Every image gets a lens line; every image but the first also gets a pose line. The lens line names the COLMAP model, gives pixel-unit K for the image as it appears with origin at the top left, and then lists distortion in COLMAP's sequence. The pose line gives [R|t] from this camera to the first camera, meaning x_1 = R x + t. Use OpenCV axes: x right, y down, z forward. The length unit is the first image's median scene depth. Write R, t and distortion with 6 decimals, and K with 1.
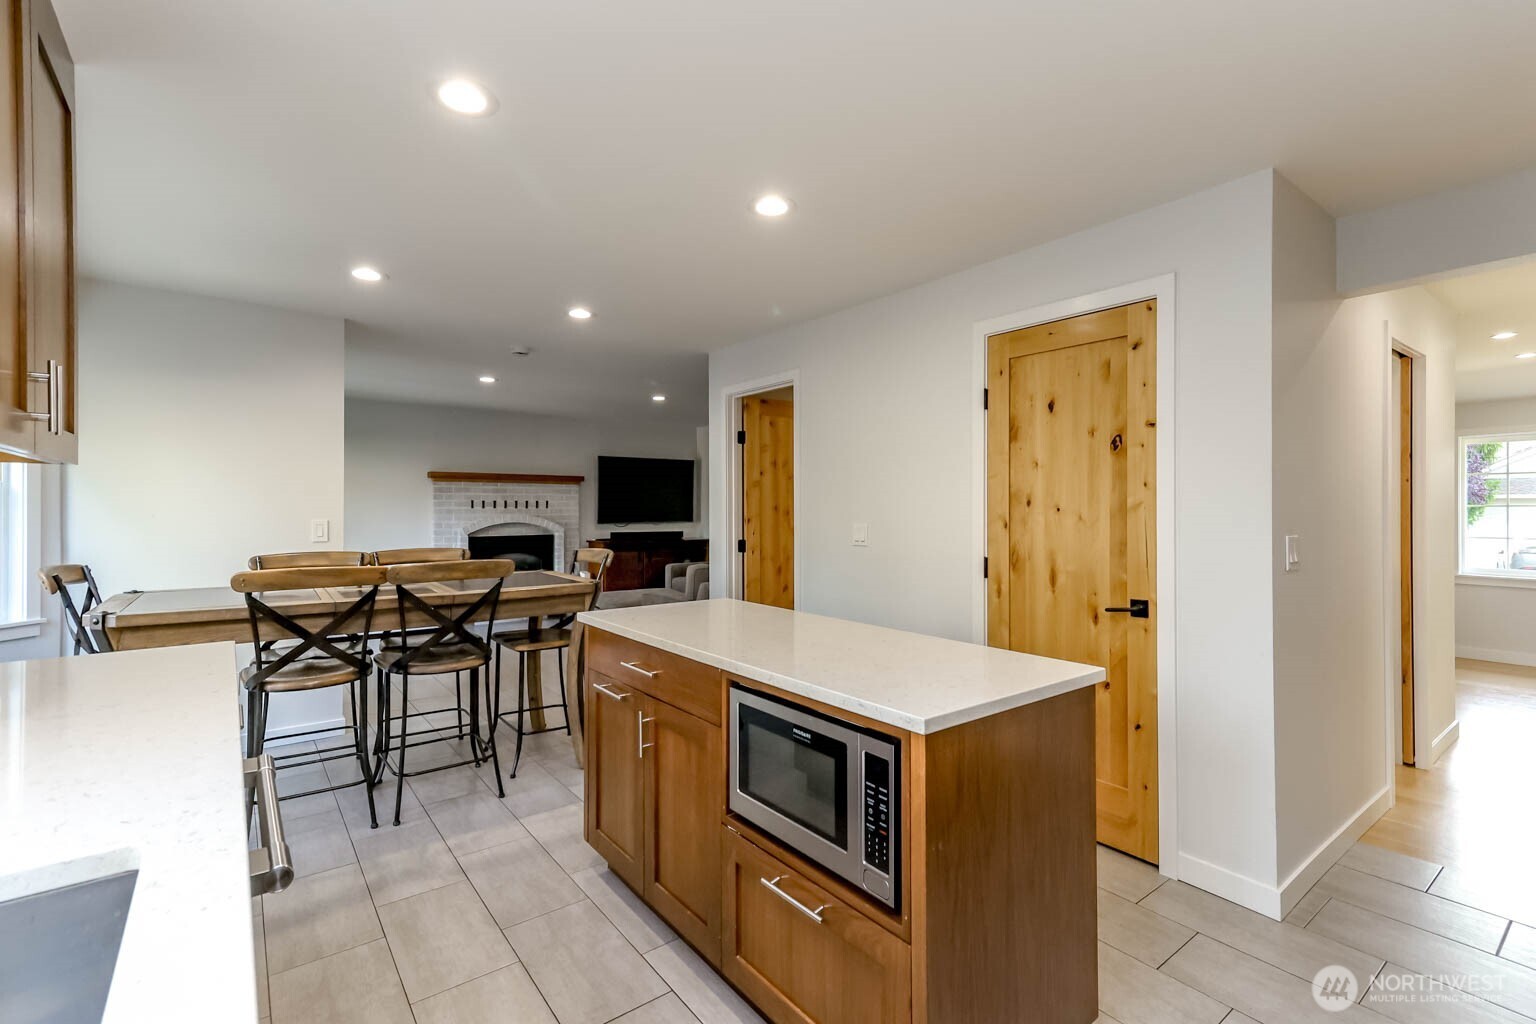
lens RADIAL K [[697.6, 0, 776.7], [0, 697.6, 503.1], [0, 0, 1]] dist [0.017212, 0.001845]
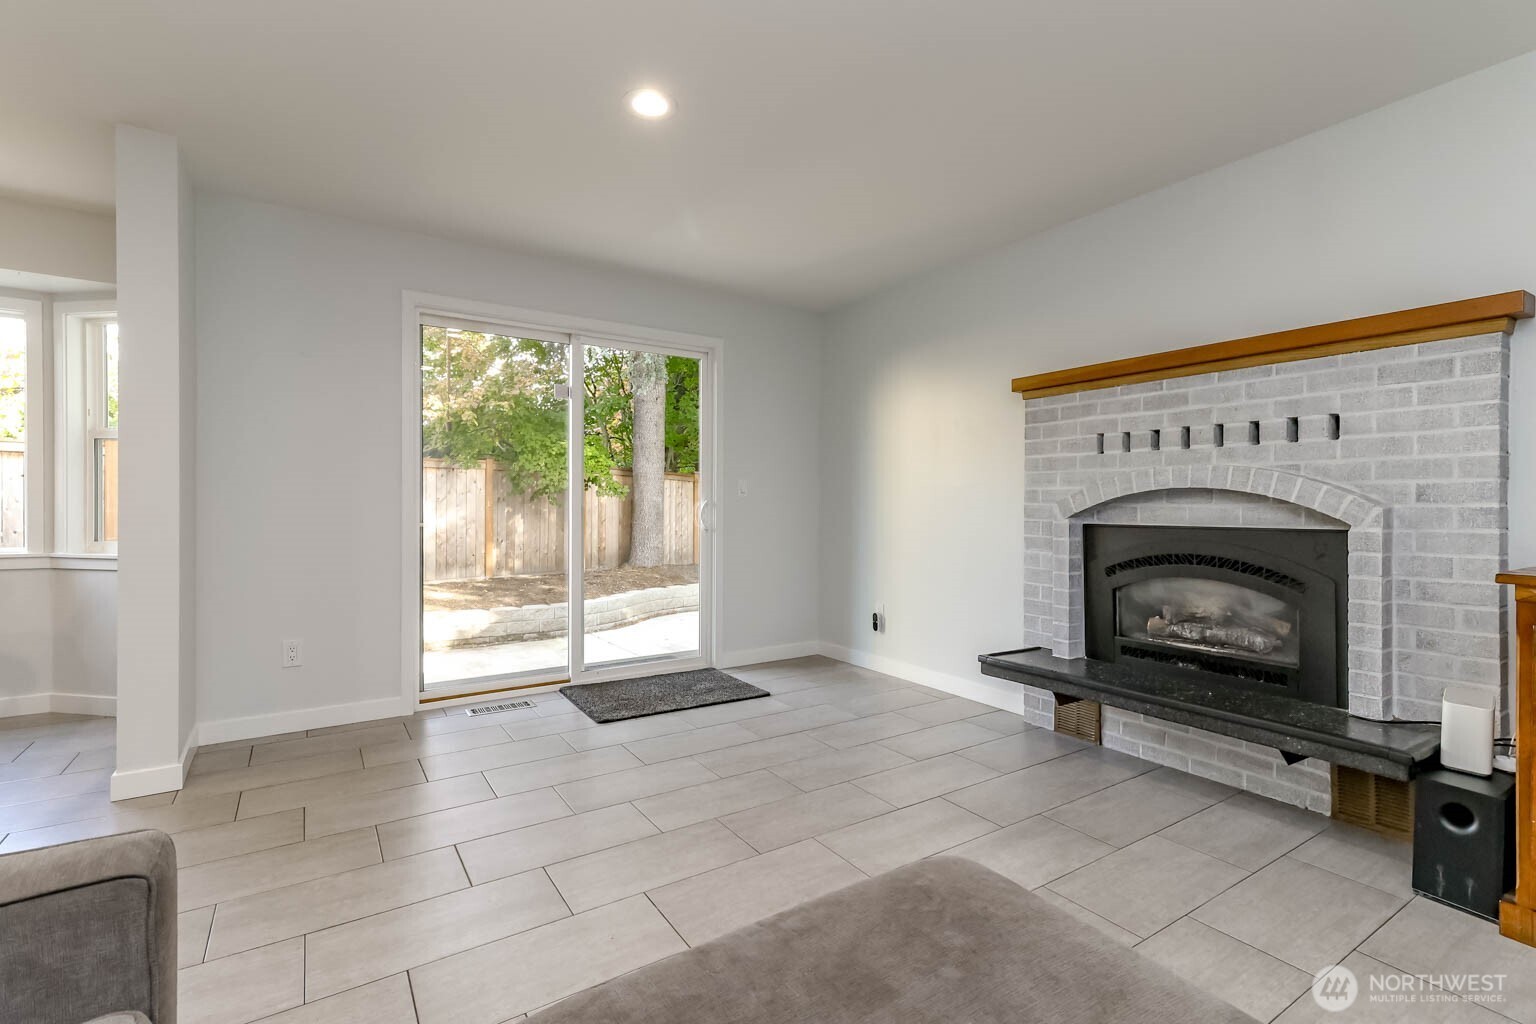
lens RADIAL K [[697.6, 0, 765.2], [0, 697.6, 509.1], [0, 0, 1]] dist [0.017212, 0.001845]
pose [[-0.088805, 0.007267, -0.996022, -0.015018], [0.004708, 0.999965, 0.006876, 0.036028], [0.996038, -0.004079, -0.088837, 0.847376]]
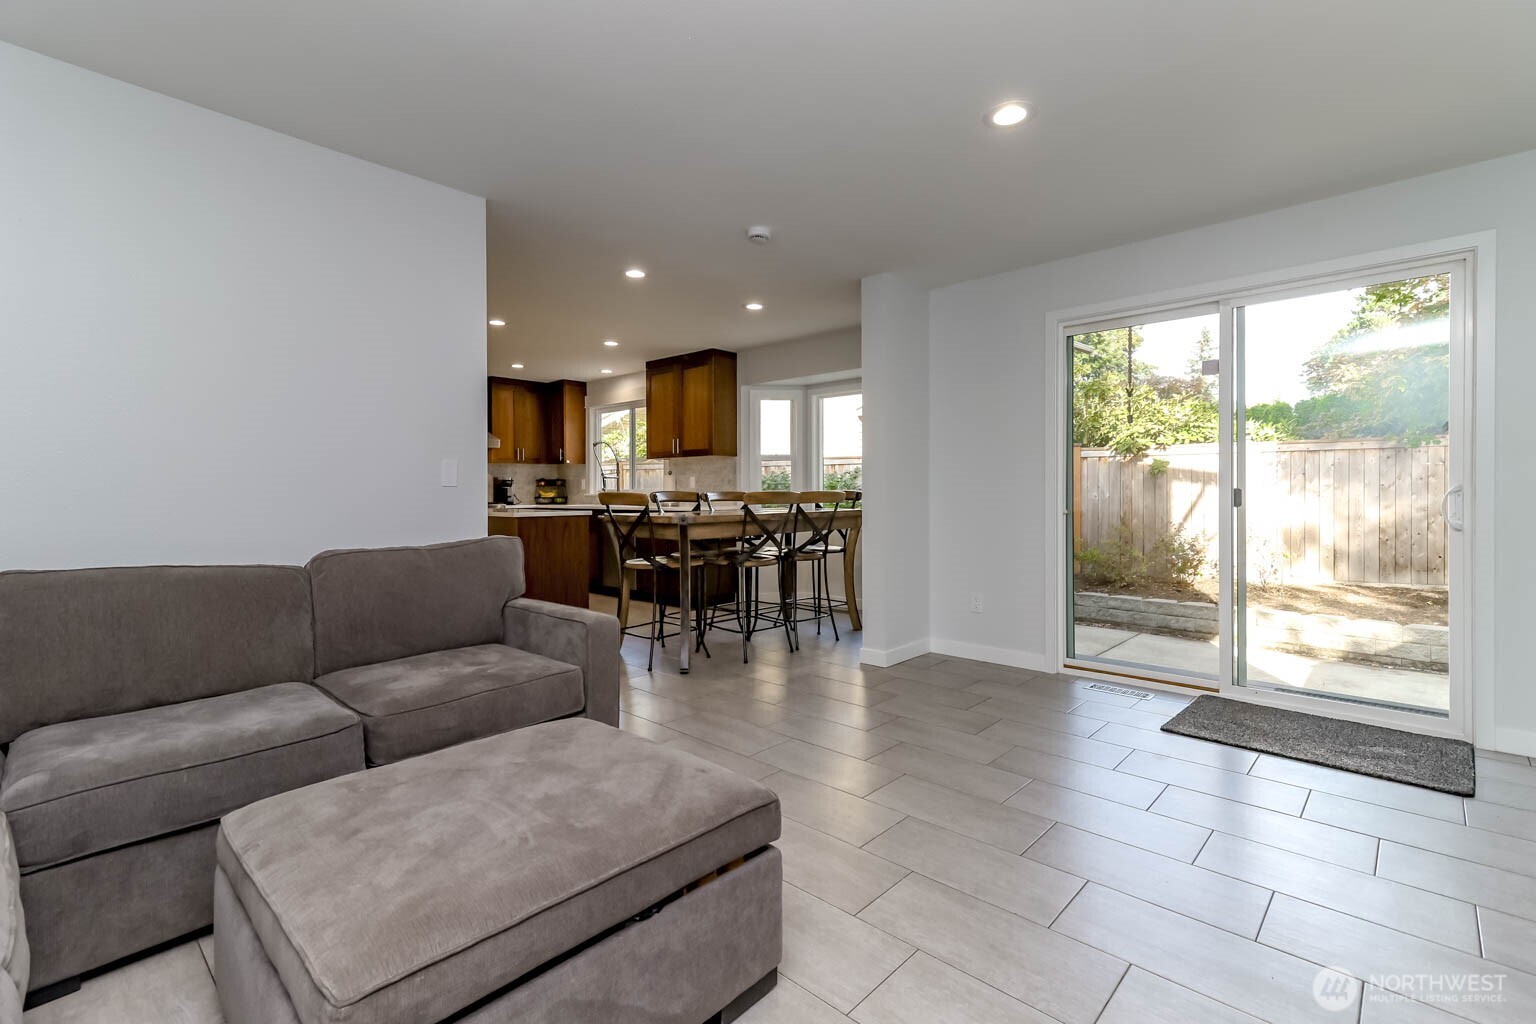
lens RADIAL K [[697.6, 0, 781.1], [0, 697.6, 499.3], [0, 0, 1]] dist [0.017212, 0.001845]
pose [[-0.985298, 0.003932, -0.170799, -0.155425], [0.003881, 0.999992, 0.000628, 0.039877], [0.170801, -0.000044, -0.985306, 1.054981]]
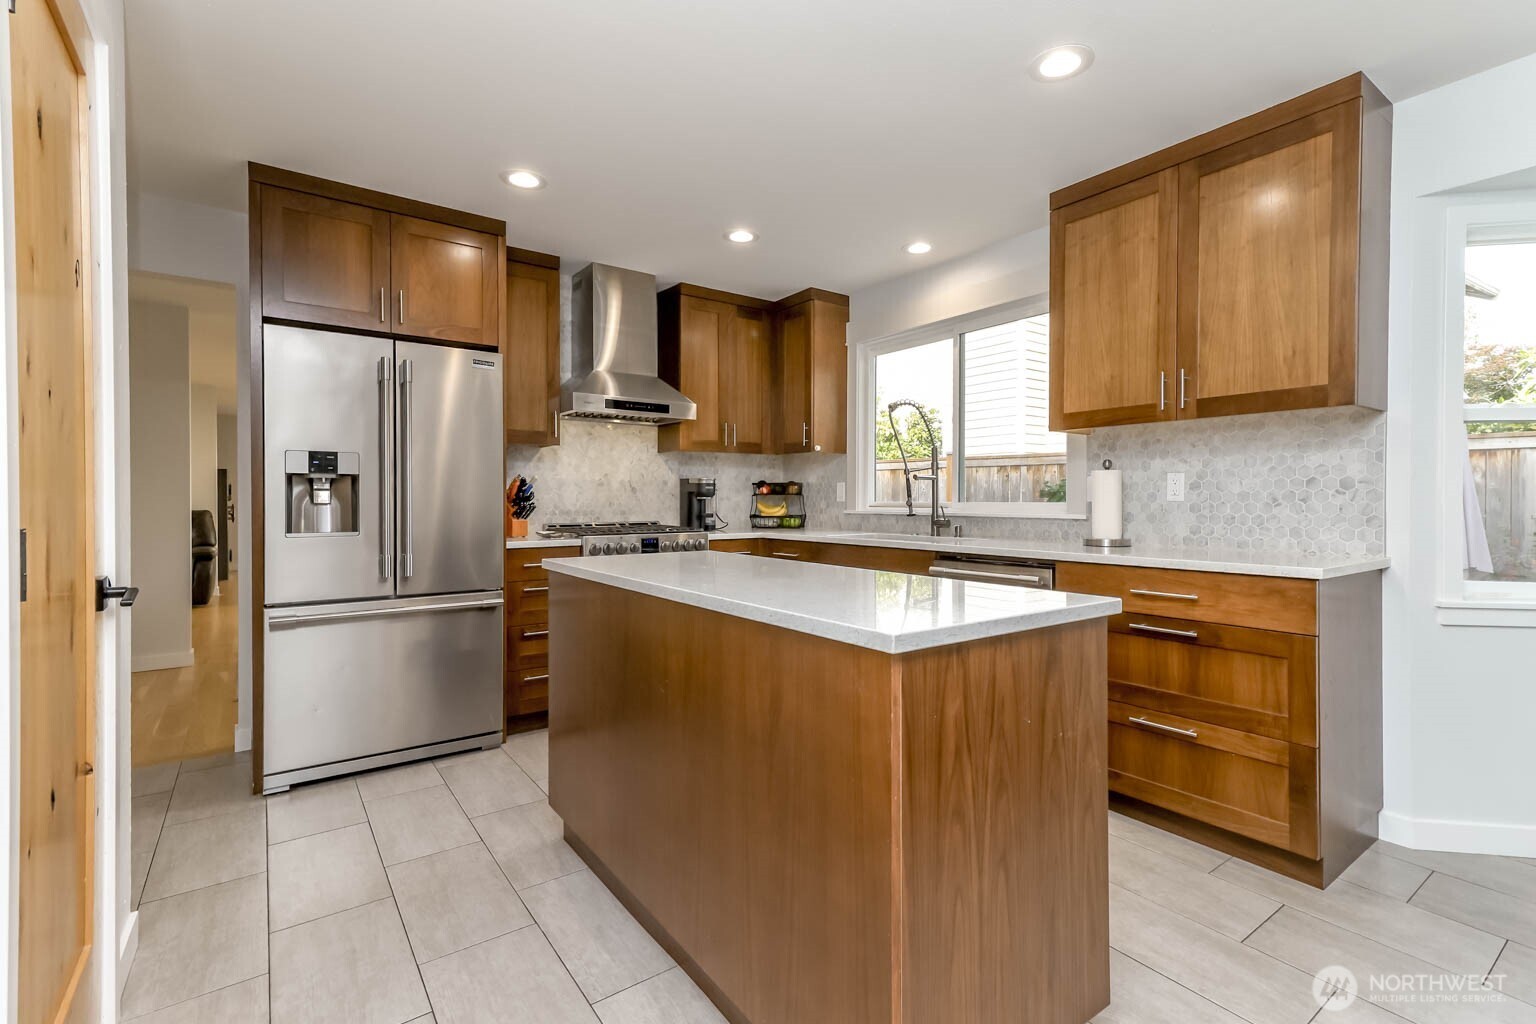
lens RADIAL K [[697.6, 0, 770.3], [0, 697.6, 509.3], [0, 0, 1]] dist [0.017212, 0.001845]
pose [[-0.999434, -0.001129, 0.033609, -0.001732], [-0.000977, 0.999989, 0.004553, 0.027457], [-0.033614, 0.004518, -0.999425, 0.510095]]
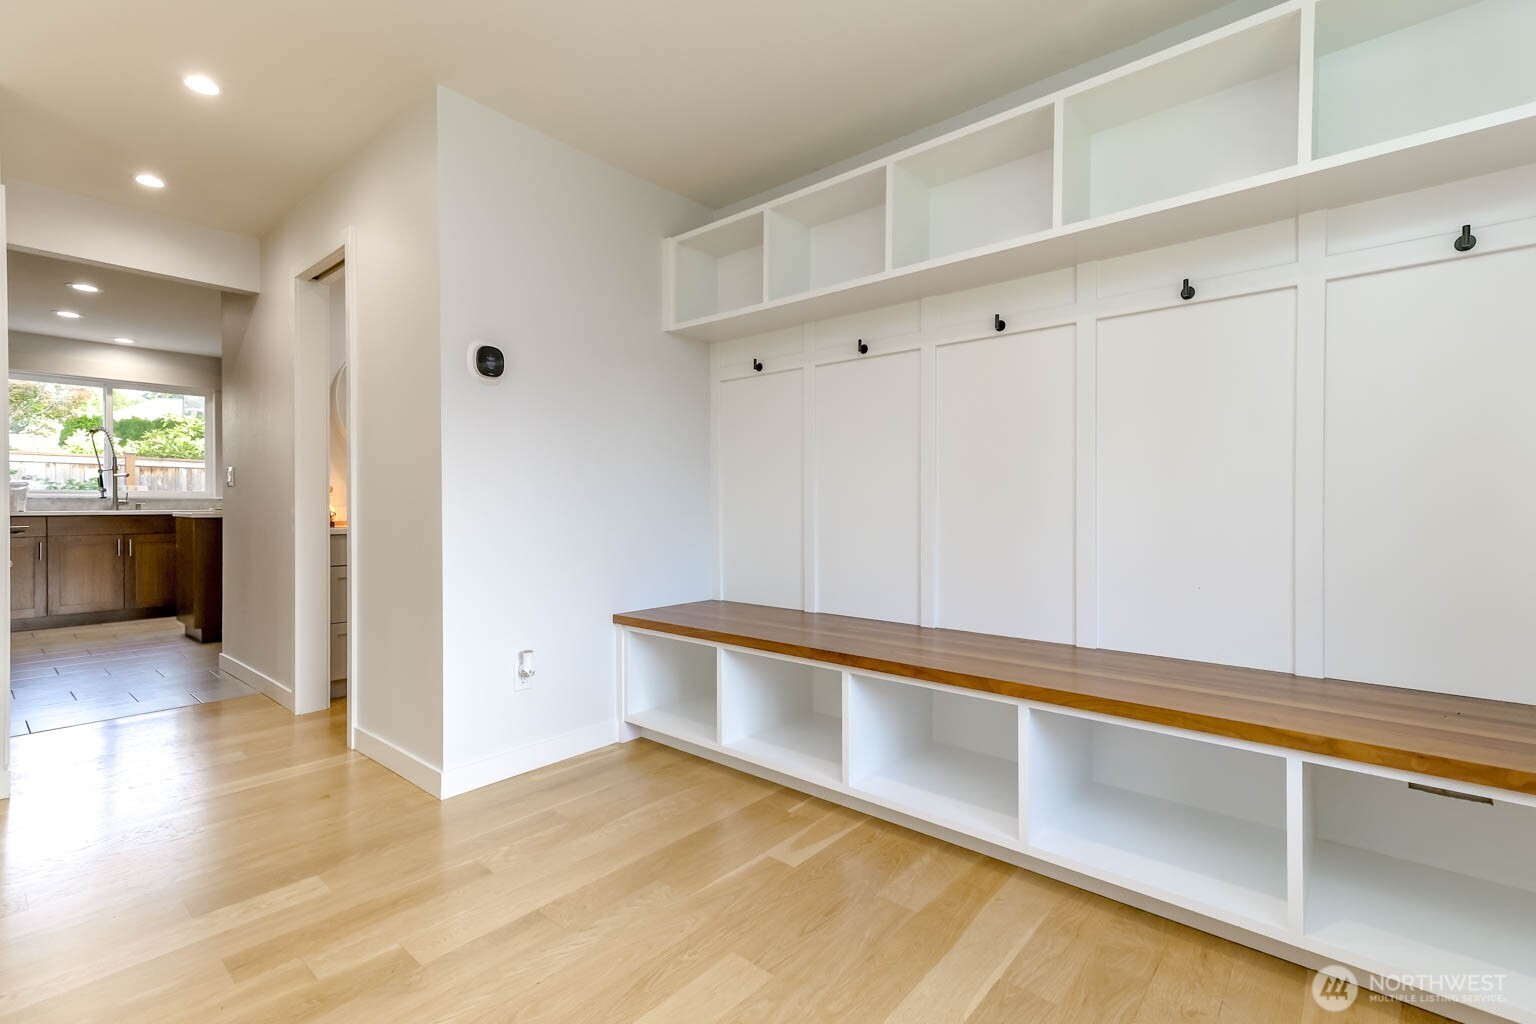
lens RADIAL K [[697.6, 0, 770.4], [0, 697.6, 503.8], [0, 0, 1]] dist [0.017212, 0.001845]
pose [[0.196756, -0.001084, -0.980452, 0.817992], [0.008193, 0.999966, 0.000539, 0.045528], [0.980418, -0.008139, 0.196758, 0.593852]]
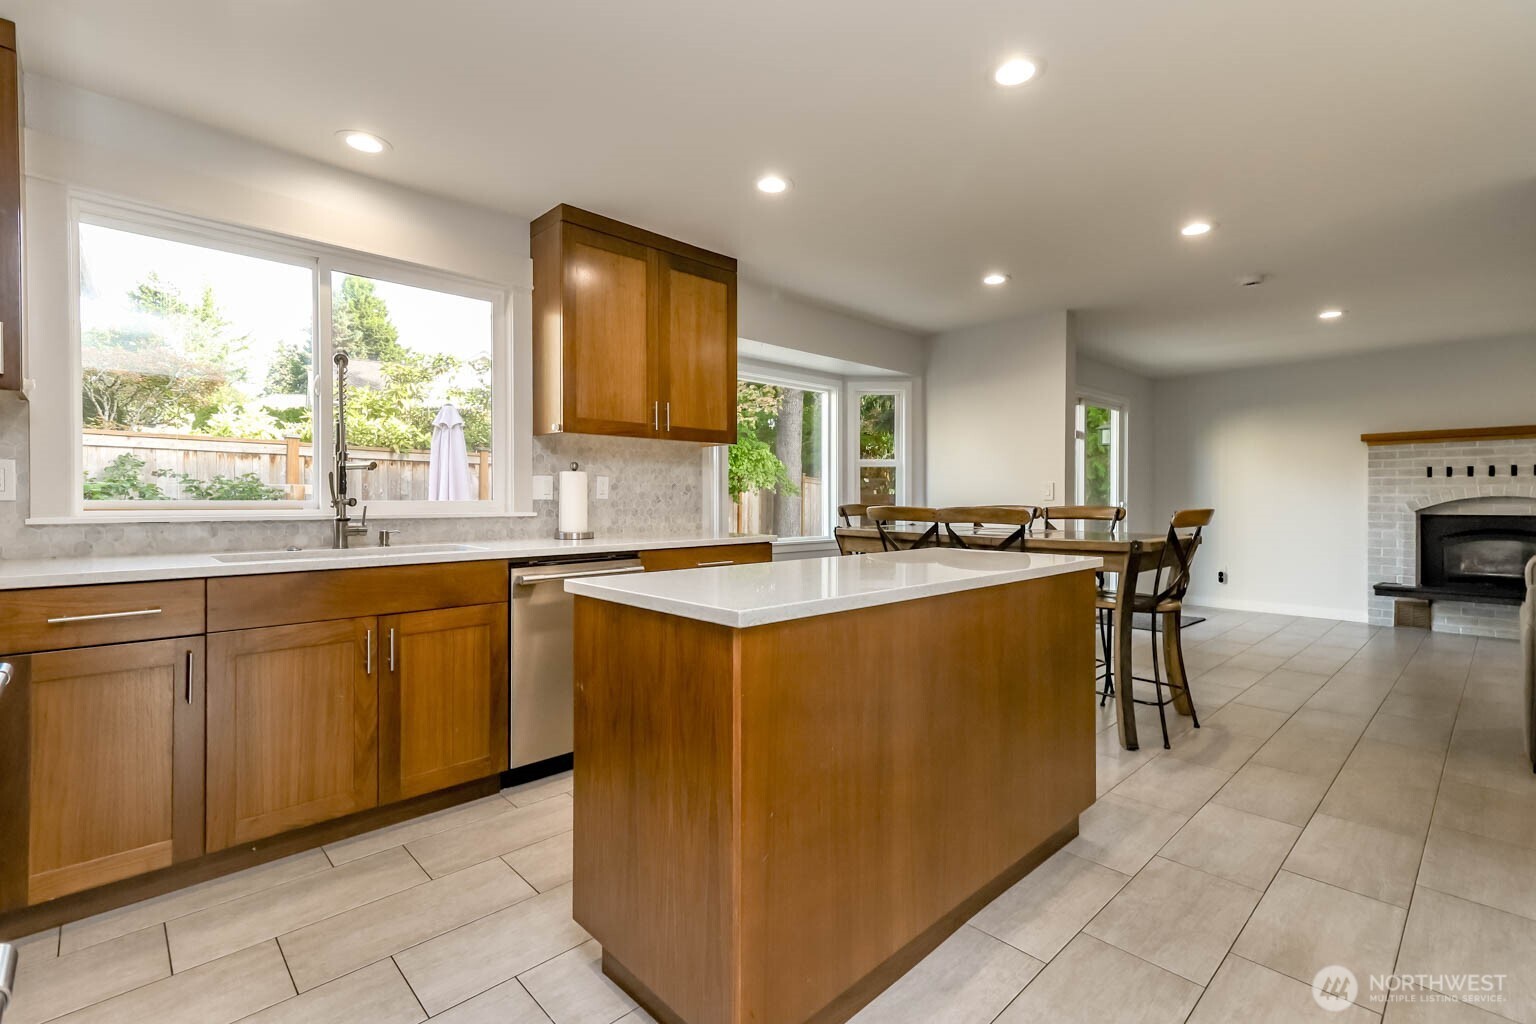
lens RADIAL K [[697.6, 0, 776.4], [0, 697.6, 505.8], [0, 0, 1]] dist [0.017212, 0.001845]
pose [[0.107097, 0.009865, -0.994200, 0.261480], [0.007325, 0.999916, 0.010710, 0.025193], [0.994222, -0.008430, 0.107016, 0.207377]]
